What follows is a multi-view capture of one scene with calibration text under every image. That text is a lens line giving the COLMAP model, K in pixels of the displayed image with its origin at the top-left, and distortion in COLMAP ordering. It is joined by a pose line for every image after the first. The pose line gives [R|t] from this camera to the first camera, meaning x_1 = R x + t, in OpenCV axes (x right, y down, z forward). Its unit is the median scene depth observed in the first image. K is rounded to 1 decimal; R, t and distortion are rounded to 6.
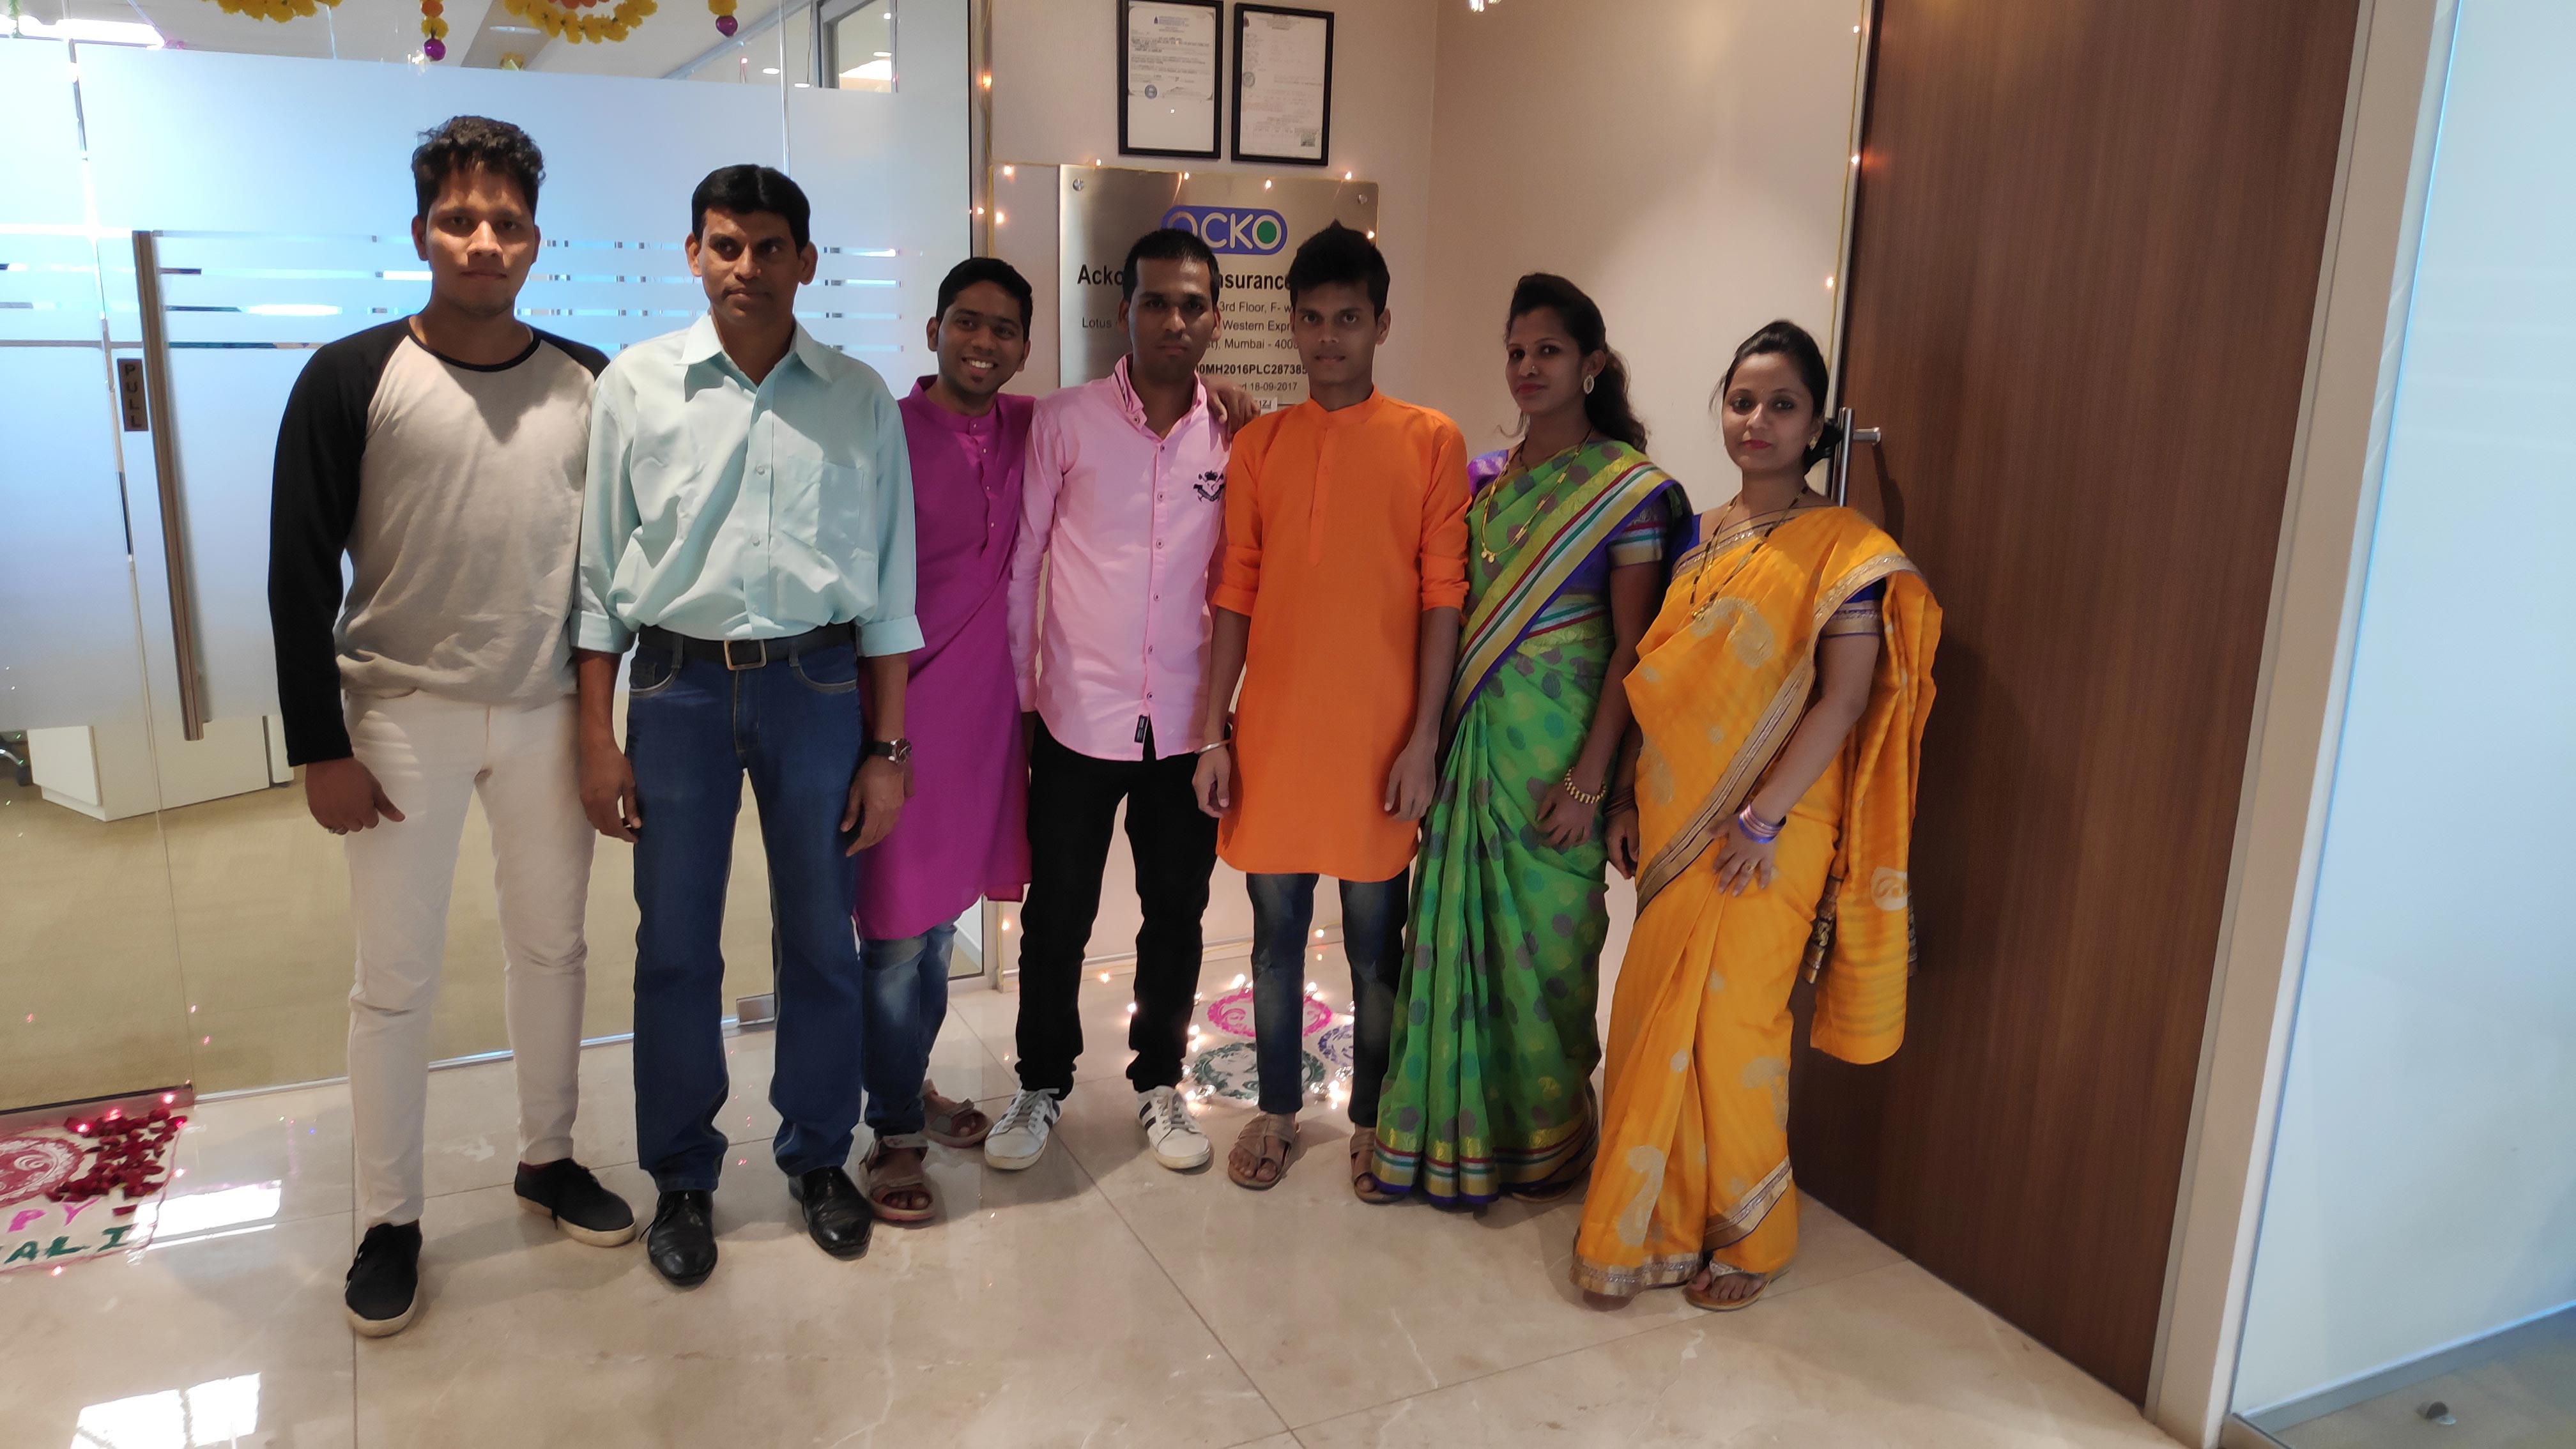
lens RADIAL K [[1941.4, 0, 1288.0], [0, 1941.4, 724.5], [0, 0, 1]] dist [0.022219, -0.076135]
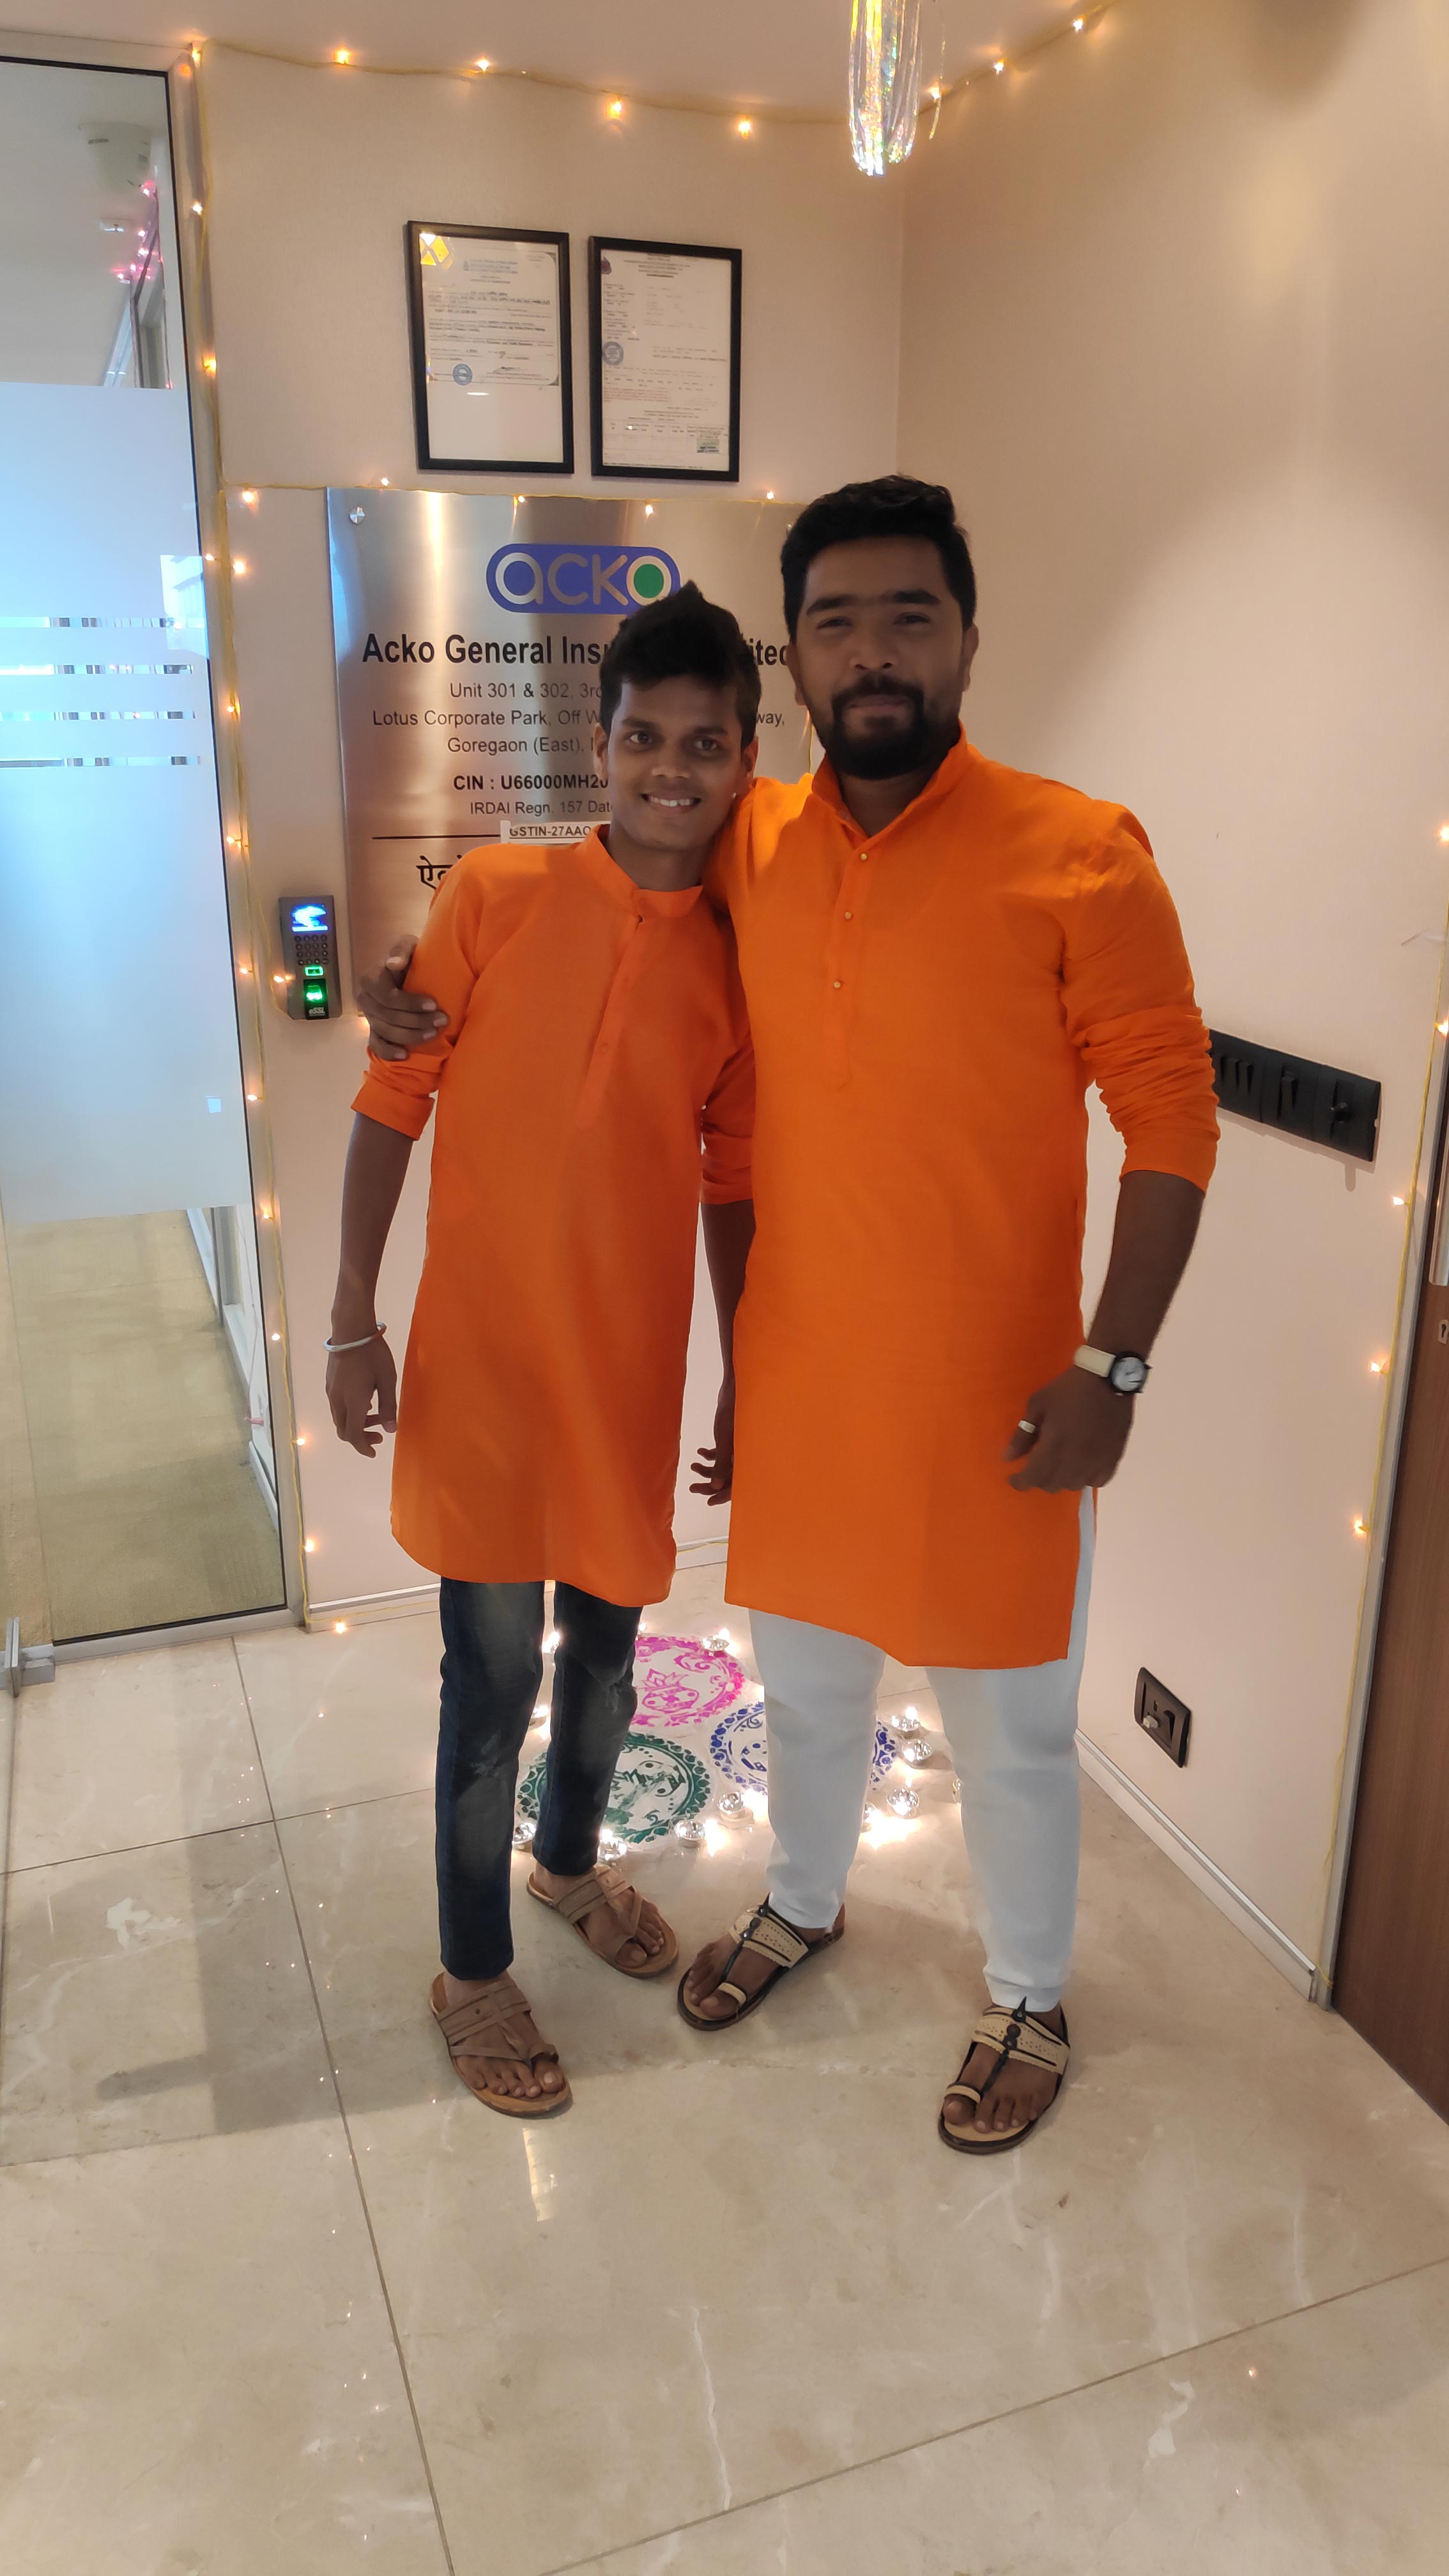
lens RADIAL K [[1941.4, 0, 739.6], [0, 1941.4, 1248.2], [0, 0, 1]] dist [0.022219, -0.076135]
pose [[0.994543, 0.009400, -0.103904, 0.099952], [-0.002048, 0.997499, 0.070644, -0.066880], [0.104309, -0.070046, 0.992075, 0.308575]]
